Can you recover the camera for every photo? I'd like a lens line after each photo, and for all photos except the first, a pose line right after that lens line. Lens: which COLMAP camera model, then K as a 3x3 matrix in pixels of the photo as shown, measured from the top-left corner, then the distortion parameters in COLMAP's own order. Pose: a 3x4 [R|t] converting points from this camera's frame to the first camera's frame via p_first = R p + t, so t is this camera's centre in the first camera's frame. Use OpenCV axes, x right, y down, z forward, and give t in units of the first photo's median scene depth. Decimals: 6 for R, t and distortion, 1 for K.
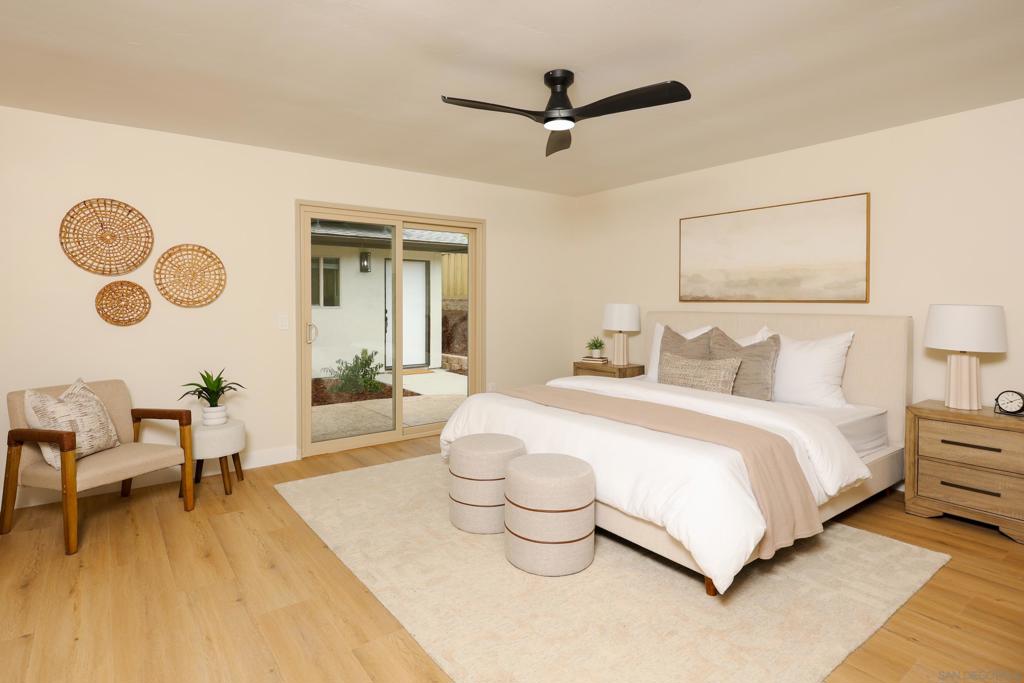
lens RADIAL K [[544.8, 0, 512.1], [0, 544.8, 312.0], [0, 0, 1]] dist [-0.001018, -0.000192]
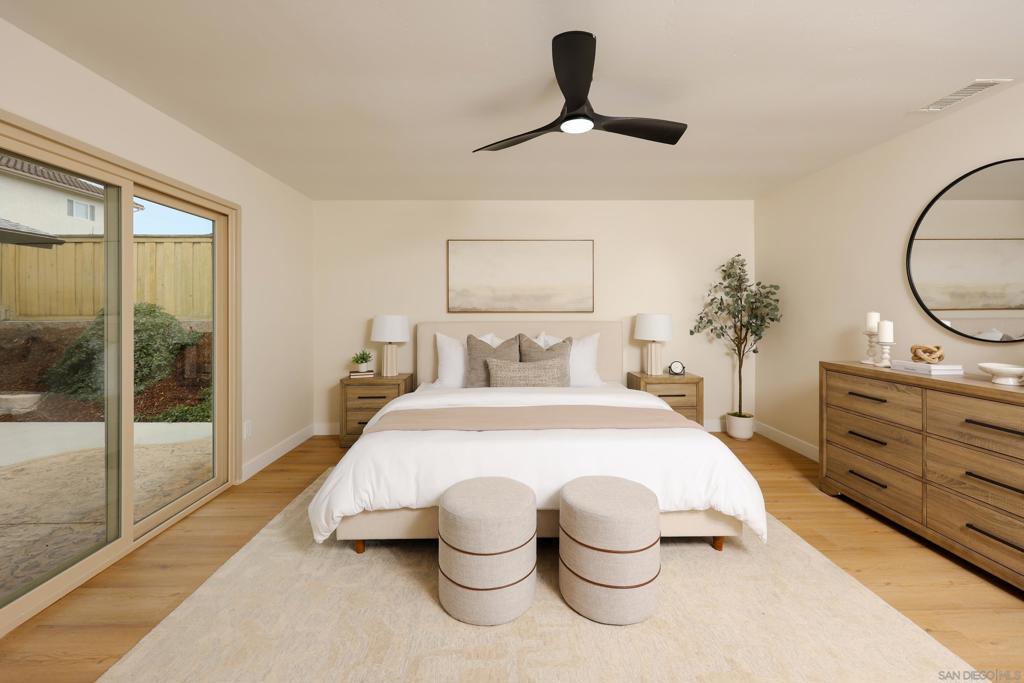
lens RADIAL K [[422.4, 0, 510.5], [0, 422.4, 308.5], [0, 0, 1]] dist [-0.000104, 0.000025]
pose [[0.586395, 0.001419, 0.810024, -0.380285], [0.021129, 0.999631, -0.017047, -0.011934], [-0.809750, 0.027111, 0.586149, 0.446269]]
